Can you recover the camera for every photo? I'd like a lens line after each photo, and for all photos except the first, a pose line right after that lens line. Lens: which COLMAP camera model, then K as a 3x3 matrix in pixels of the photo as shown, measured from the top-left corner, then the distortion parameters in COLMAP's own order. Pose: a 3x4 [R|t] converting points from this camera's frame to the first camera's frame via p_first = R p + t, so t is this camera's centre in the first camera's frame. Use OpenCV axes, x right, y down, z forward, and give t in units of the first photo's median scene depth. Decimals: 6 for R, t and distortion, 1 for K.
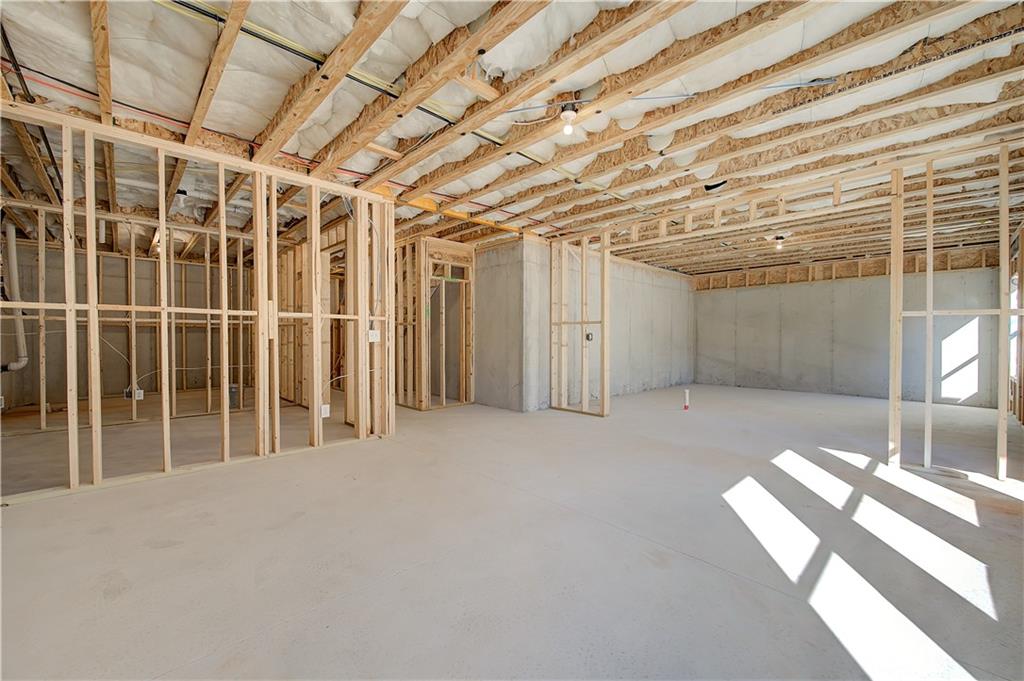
lens RADIAL K [[411.2, 0, 512.0], [0, 411.2, 340.5], [0, 0, 1]] dist [-0.001462, -0.000236]
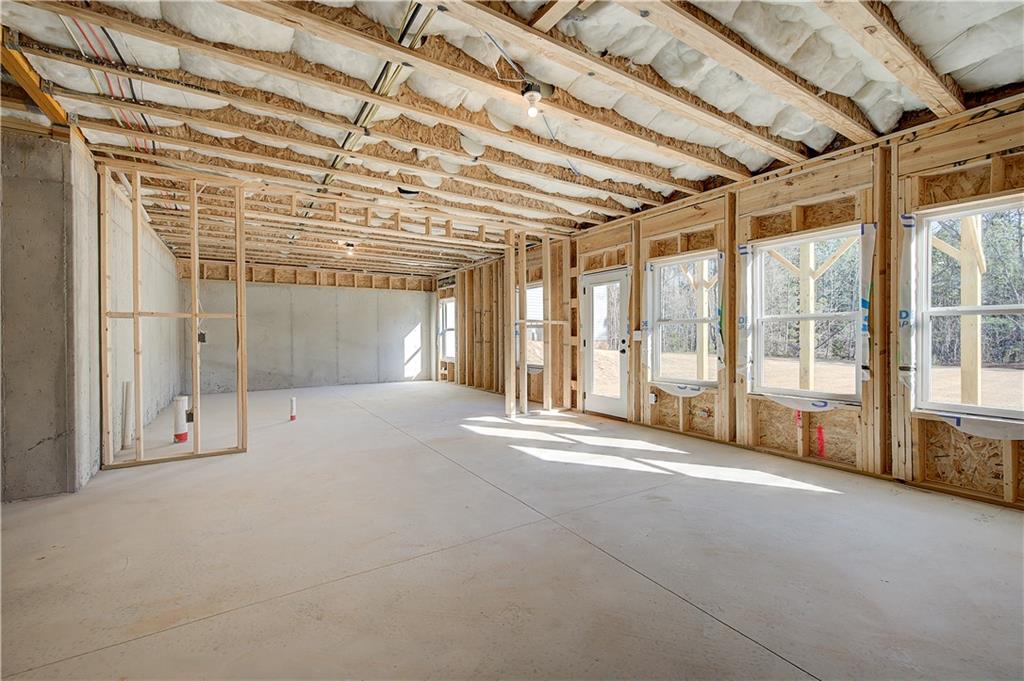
lens RADIAL K [[413.0, 0, 512.0], [0, 413.0, 340.5], [0, 0, 1]] dist [0.010557, -0.000014]
pose [[0.207465, -0.014689, 0.978132, -0.399974], [0.012872, 0.999842, 0.012285, -0.006540], [-0.978158, 0.010042, 0.207621, 0.432581]]
